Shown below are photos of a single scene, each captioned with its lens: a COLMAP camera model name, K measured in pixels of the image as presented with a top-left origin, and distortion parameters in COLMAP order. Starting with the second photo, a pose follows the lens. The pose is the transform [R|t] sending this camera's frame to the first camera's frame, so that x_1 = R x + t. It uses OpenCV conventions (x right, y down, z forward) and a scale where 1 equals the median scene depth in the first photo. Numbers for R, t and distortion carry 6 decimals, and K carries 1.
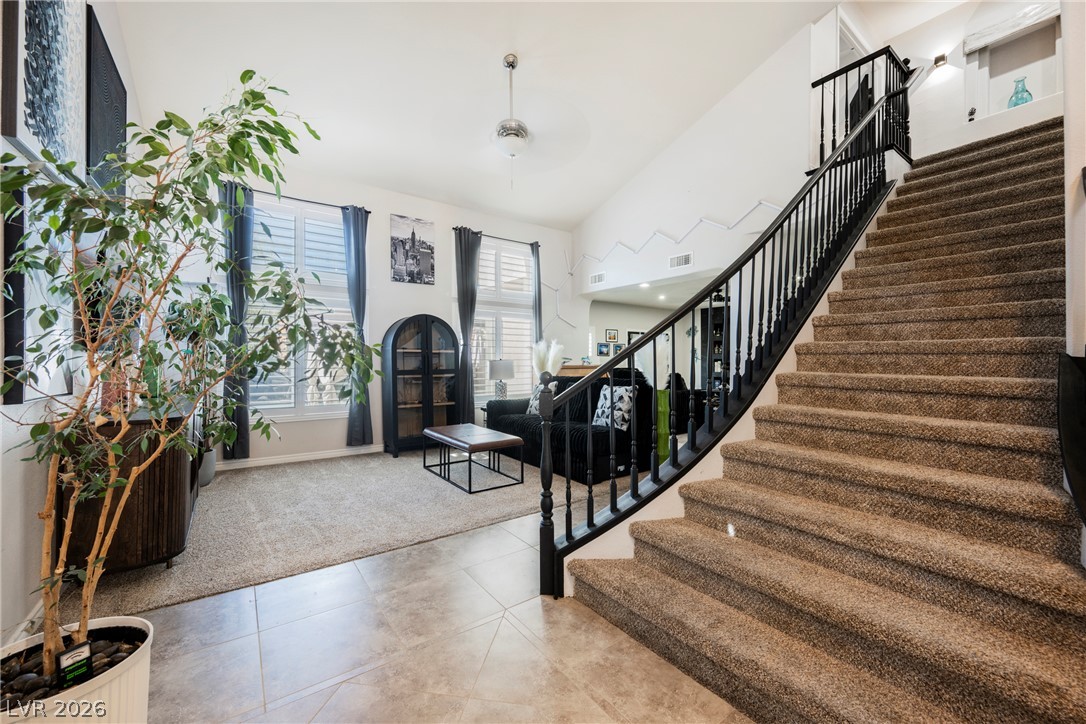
lens RADIAL K [[423.7, 0, 545.5], [0, 423.7, 362.0], [0, 0, 1]] dist [-0.001559, -0.000277]
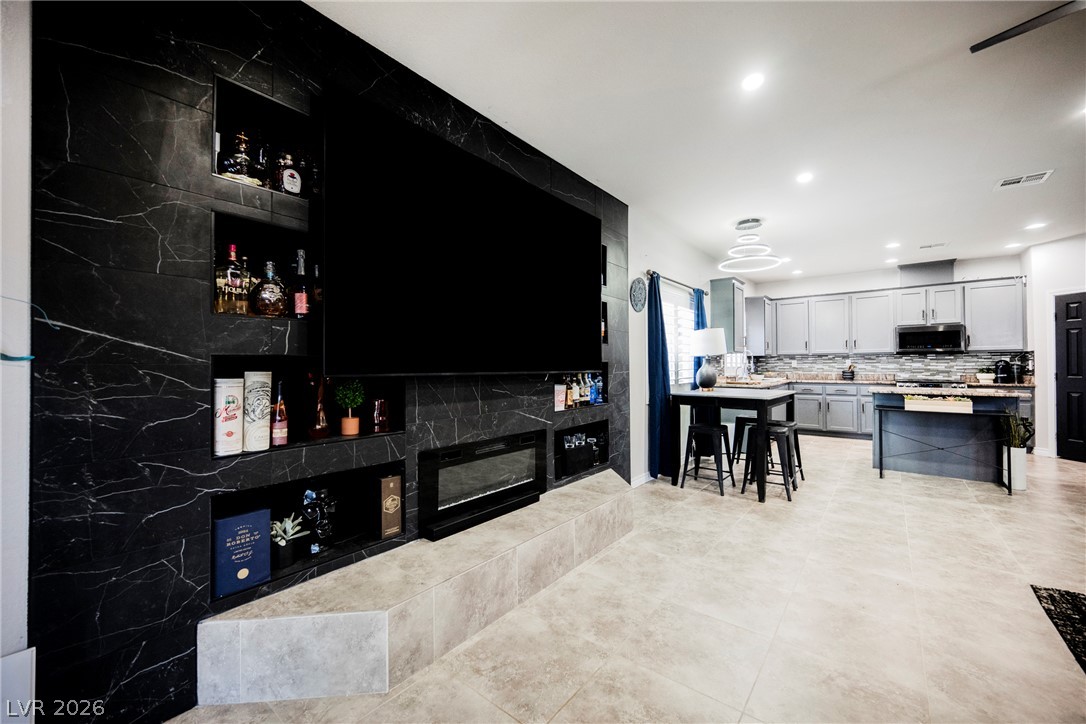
lens RADIAL K [[423.7, 0, 545.5], [0, 423.7, 362.0], [0, 0, 1]] dist [-0.001559, -0.000277]
pose [[-0.258186, 0.012492, 0.966014, 0.276443], [0.008663, 0.999906, -0.010615, -0.003398], [-0.966056, 0.005628, -0.258270, 1.030029]]
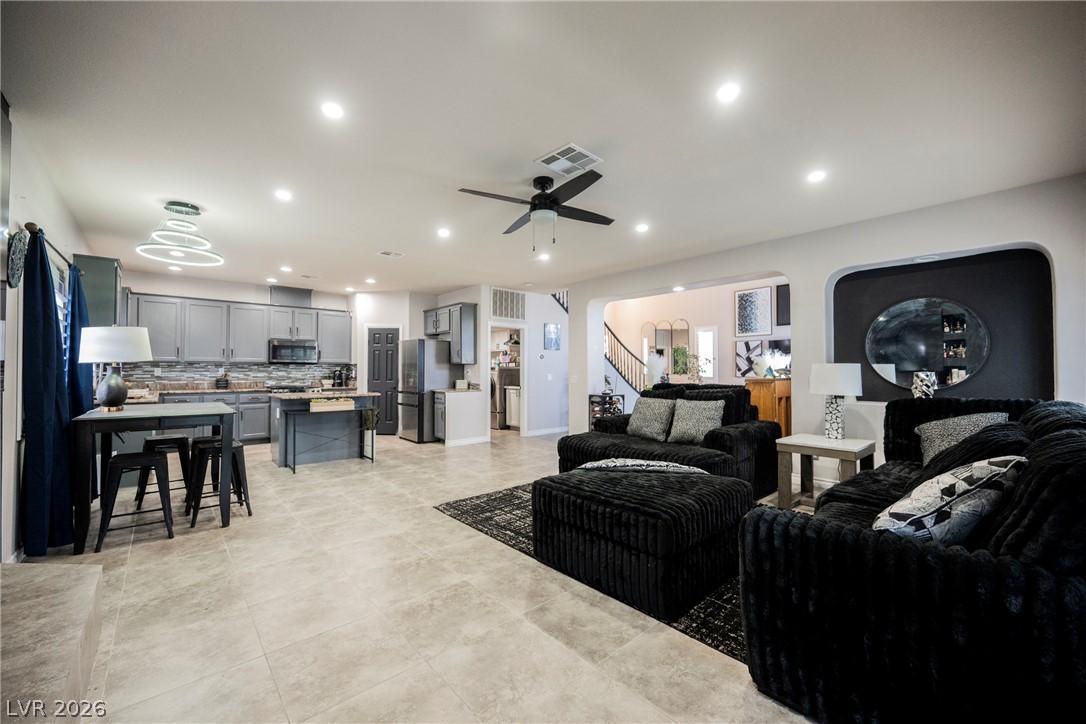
lens RADIAL K [[427.2, 0, 542.9], [0, 427.2, 363.1], [0, 0, 1]] dist [-0.000560, -0.000225]
pose [[-0.995586, 0.001190, -0.093843, 0.358597], [0.002543, 0.999895, -0.014296, -0.007032], [0.093816, -0.014471, -0.995484, 1.105822]]
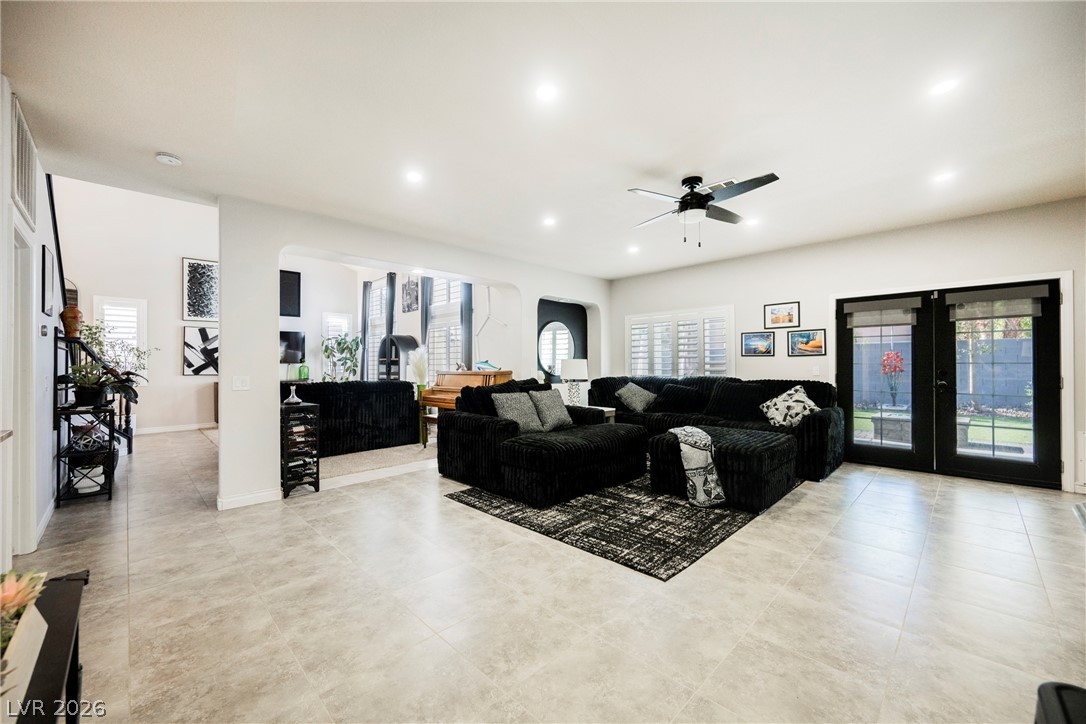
lens RADIAL K [[423.7, 0, 545.5], [0, 423.7, 362.0], [0, 0, 1]] dist [-0.001559, -0.000277]
pose [[0.148967, -0.003629, -0.988836, 0.619112], [0.003049, 0.999990, -0.003210, -0.006056], [0.988837, -0.002537, 0.148976, 0.657831]]
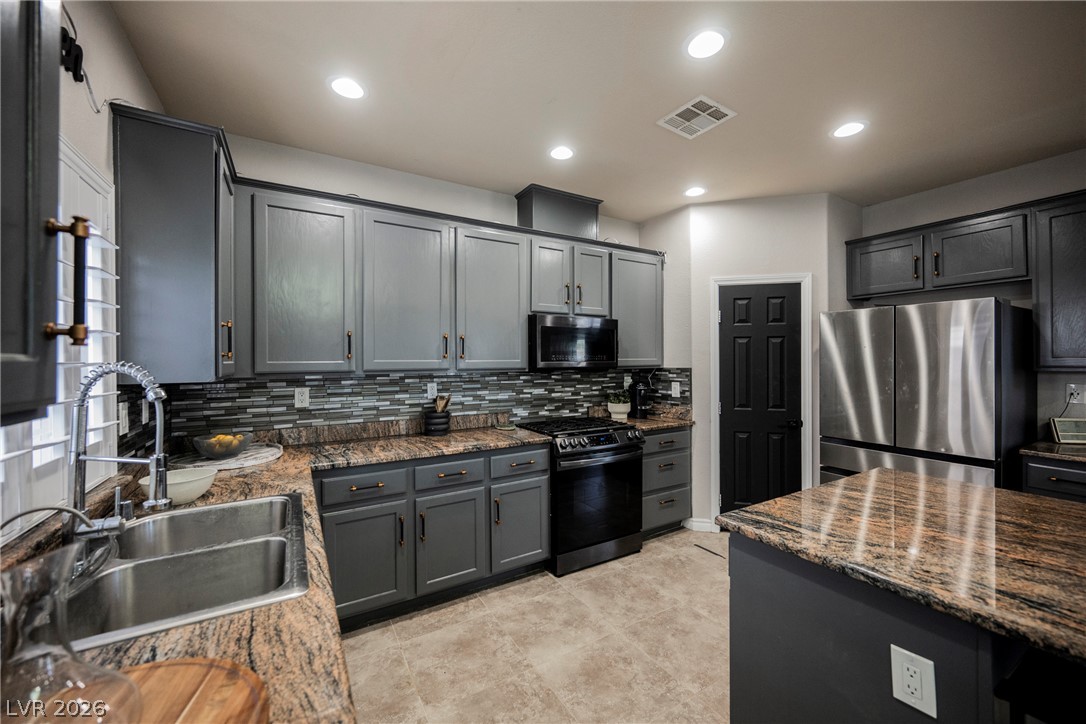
lens RADIAL K [[423.0, 0, 546.7], [0, 423.0, 359.4], [0, 0, 1]] dist [-0.000171, -0.000263]
pose [[-0.995938, 0.008831, 0.089609, 0.686977], [0.008815, 0.999961, -0.000578, -0.024430], [-0.089611, 0.000214, -0.995977, 0.676229]]
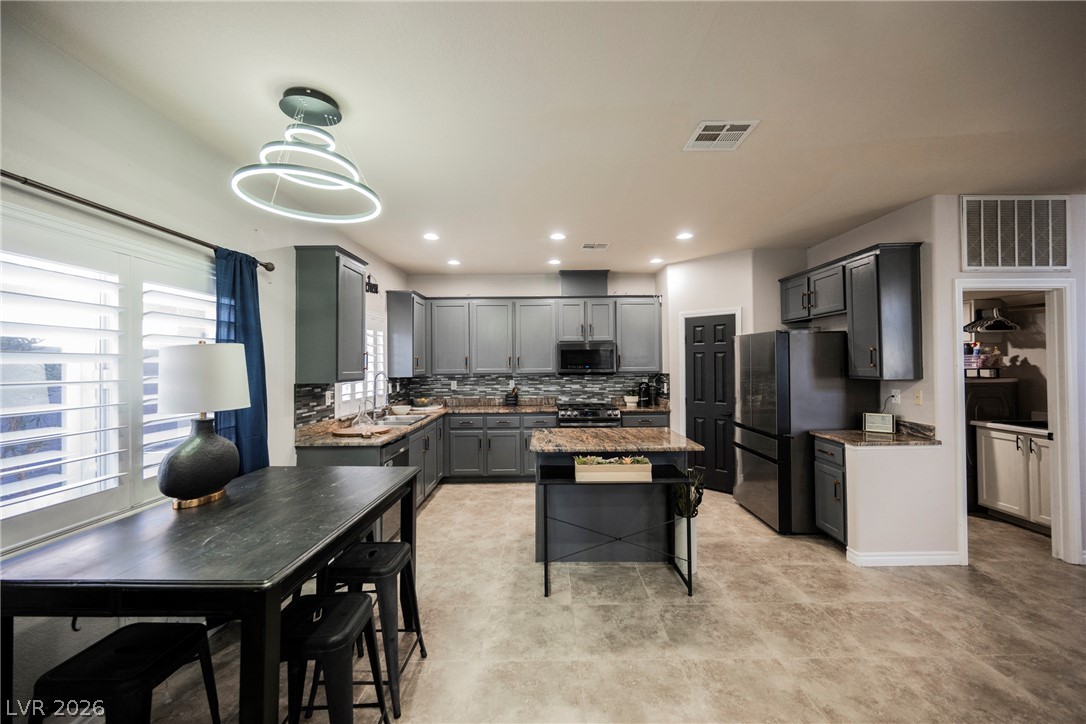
lens RADIAL K [[433.2, 0, 545.4], [0, 433.2, 359.5], [0, 0, 1]] dist [-0.000441, -0.000189]
pose [[-0.808510, 0.016705, 0.588245, 0.432769], [0.012775, 0.999860, -0.010835, -0.029536], [-0.588344, -0.001246, -0.808610, 0.824646]]
